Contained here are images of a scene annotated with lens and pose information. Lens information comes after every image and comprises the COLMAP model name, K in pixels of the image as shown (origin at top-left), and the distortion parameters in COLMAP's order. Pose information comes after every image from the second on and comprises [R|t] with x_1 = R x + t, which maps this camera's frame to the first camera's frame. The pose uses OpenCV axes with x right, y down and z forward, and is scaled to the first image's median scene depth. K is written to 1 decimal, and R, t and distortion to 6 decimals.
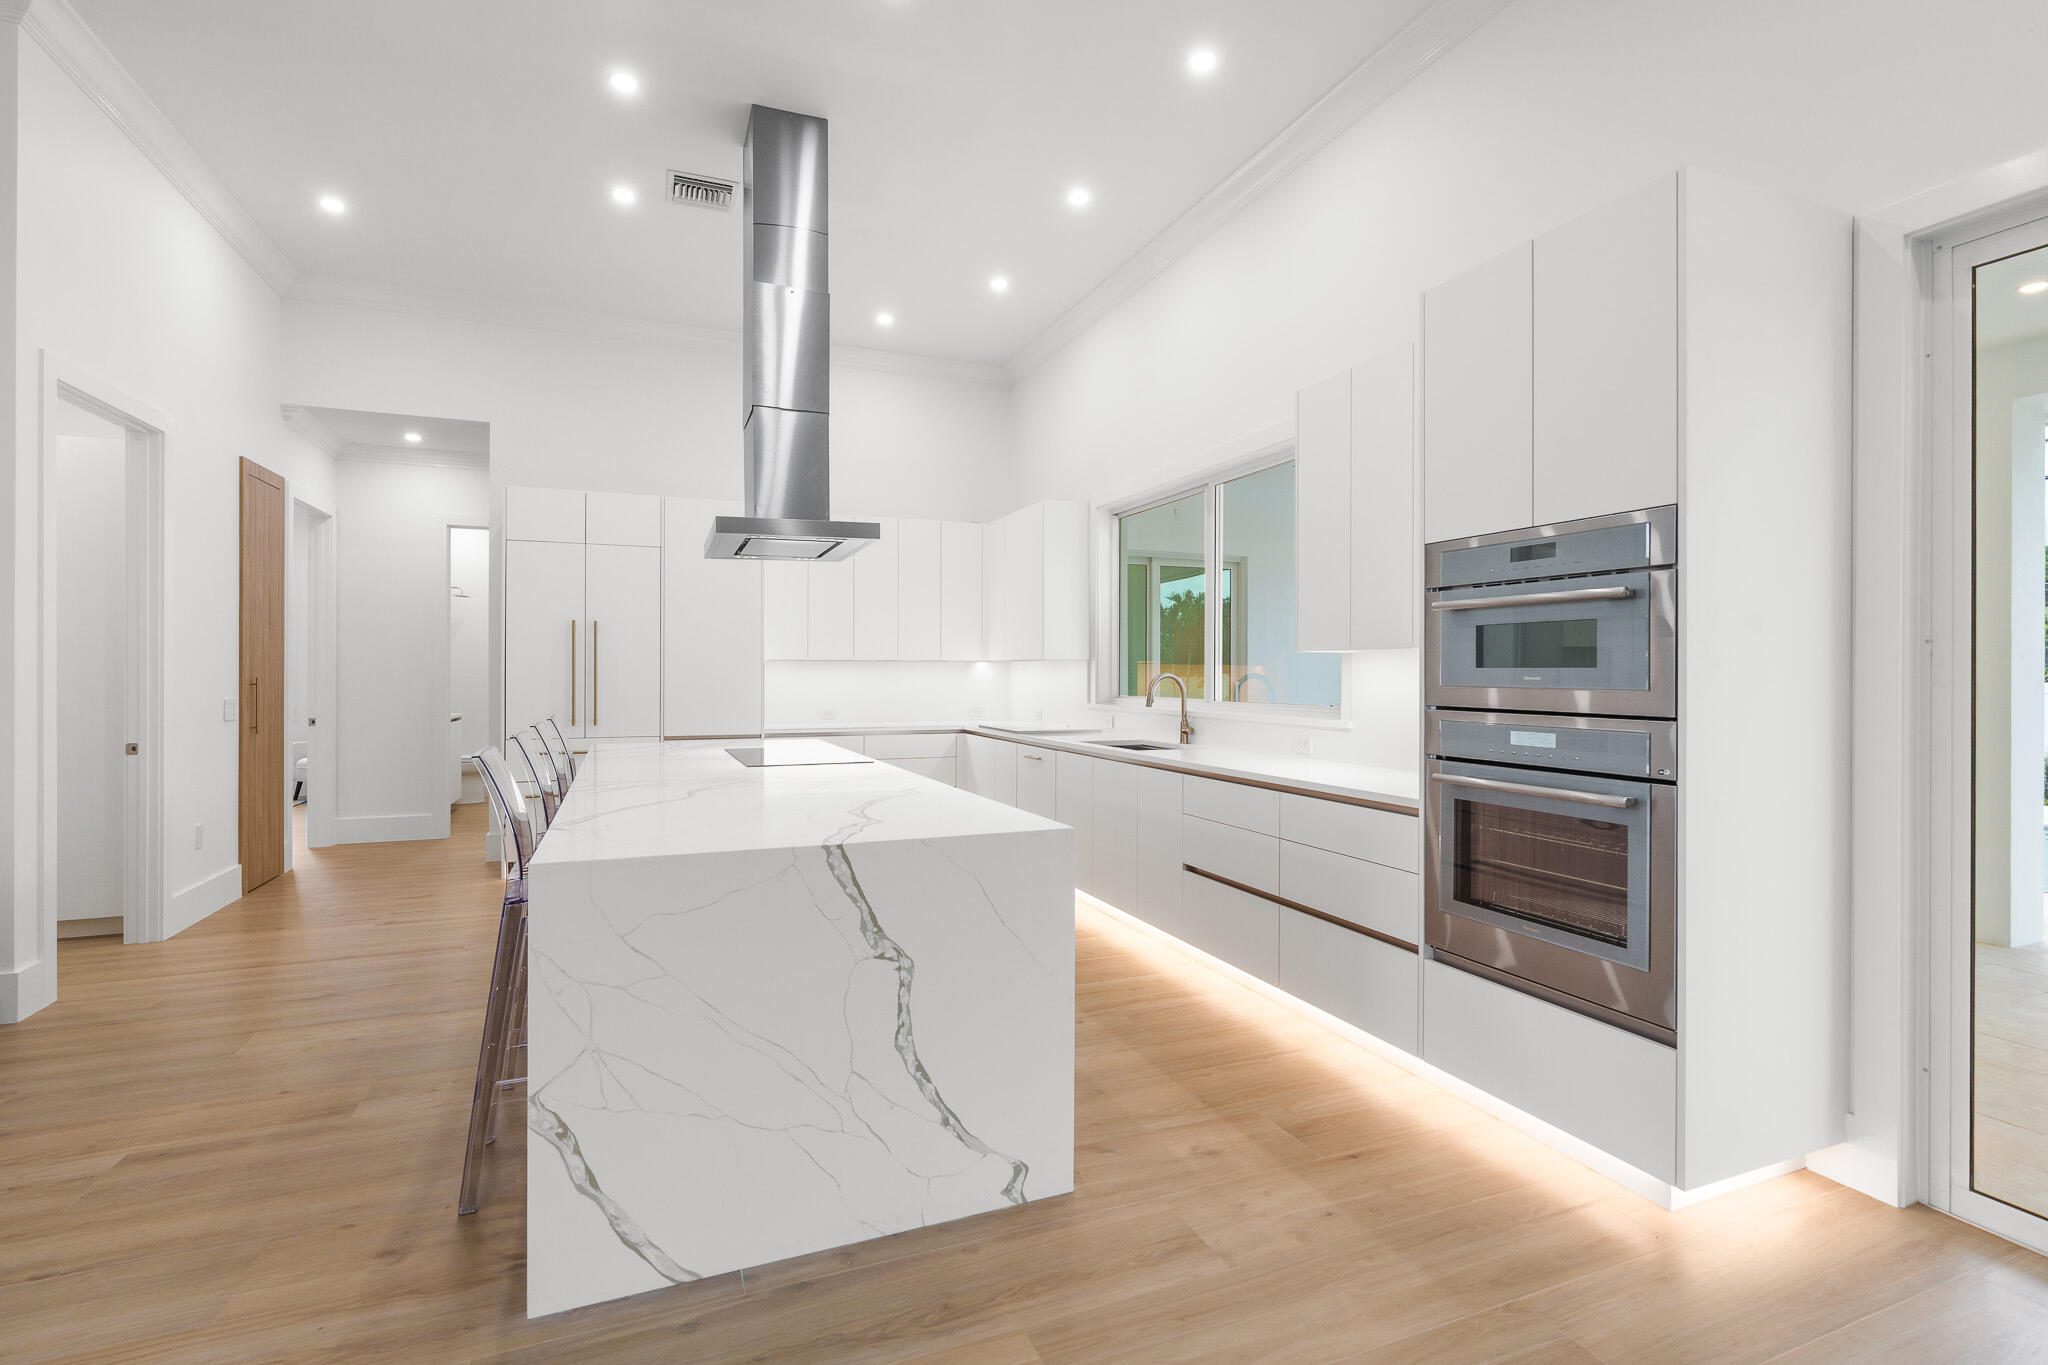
lens RADIAL K [[930.0, 0, 1019.6], [0, 930.0, 672.6], [0, 0, 1]] dist [-0.006619, 0.002905]
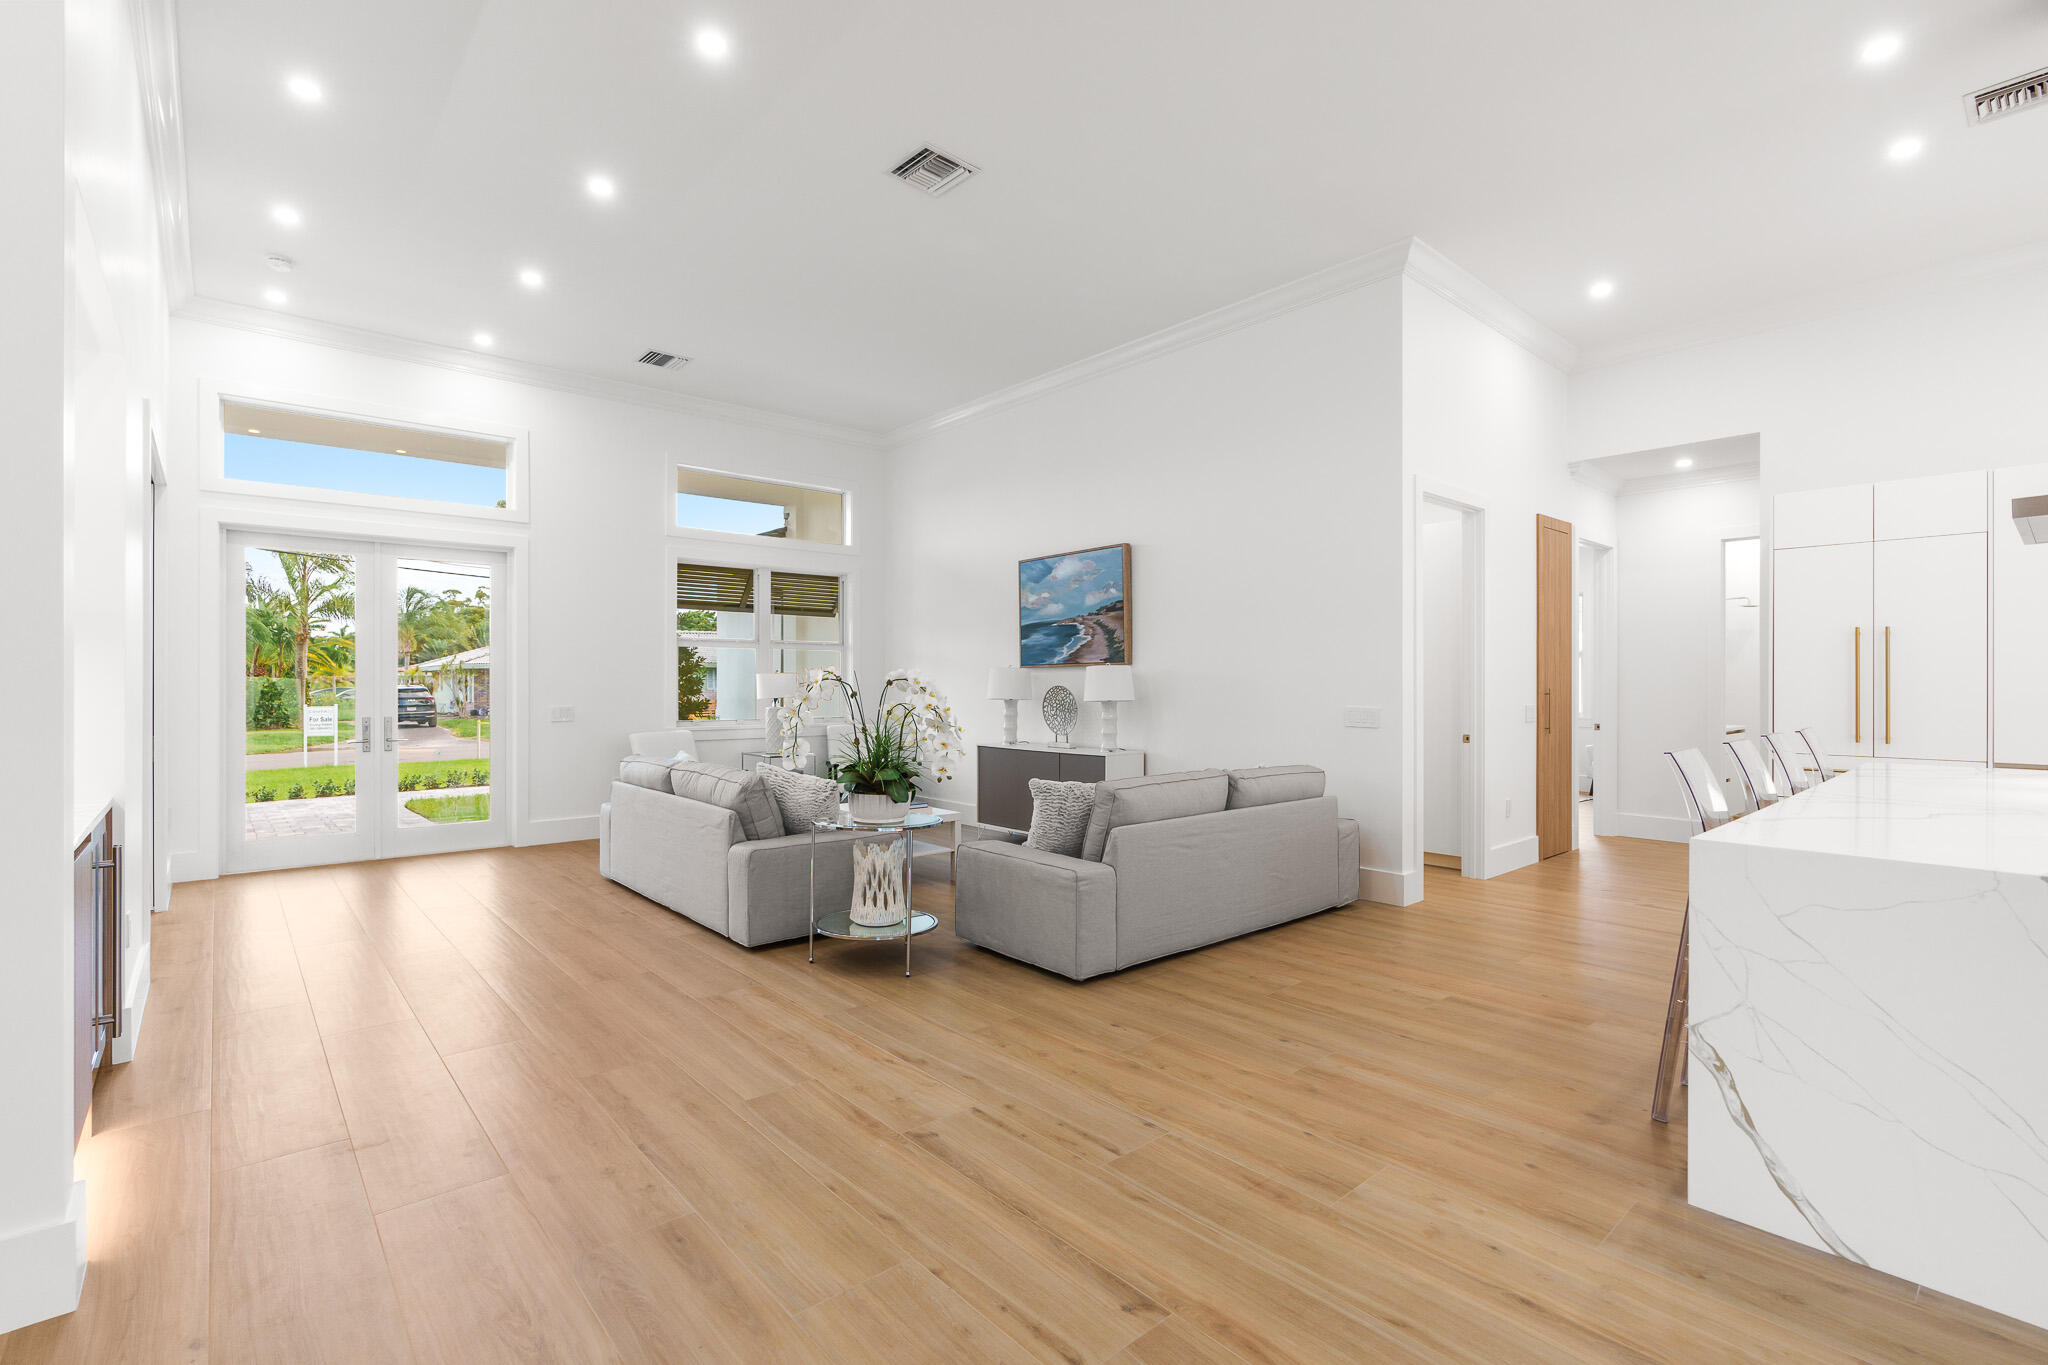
lens RADIAL K [[930.0, 0, 1006.3], [0, 930.0, 683.3], [0, 0, 1]] dist [-0.006619, 0.002905]
pose [[0.322024, -0.001508, -0.946730, 0.230376], [-0.000244, 0.999999, -0.001676, 0.001323], [0.946731, 0.000771, 0.322024, -0.173952]]
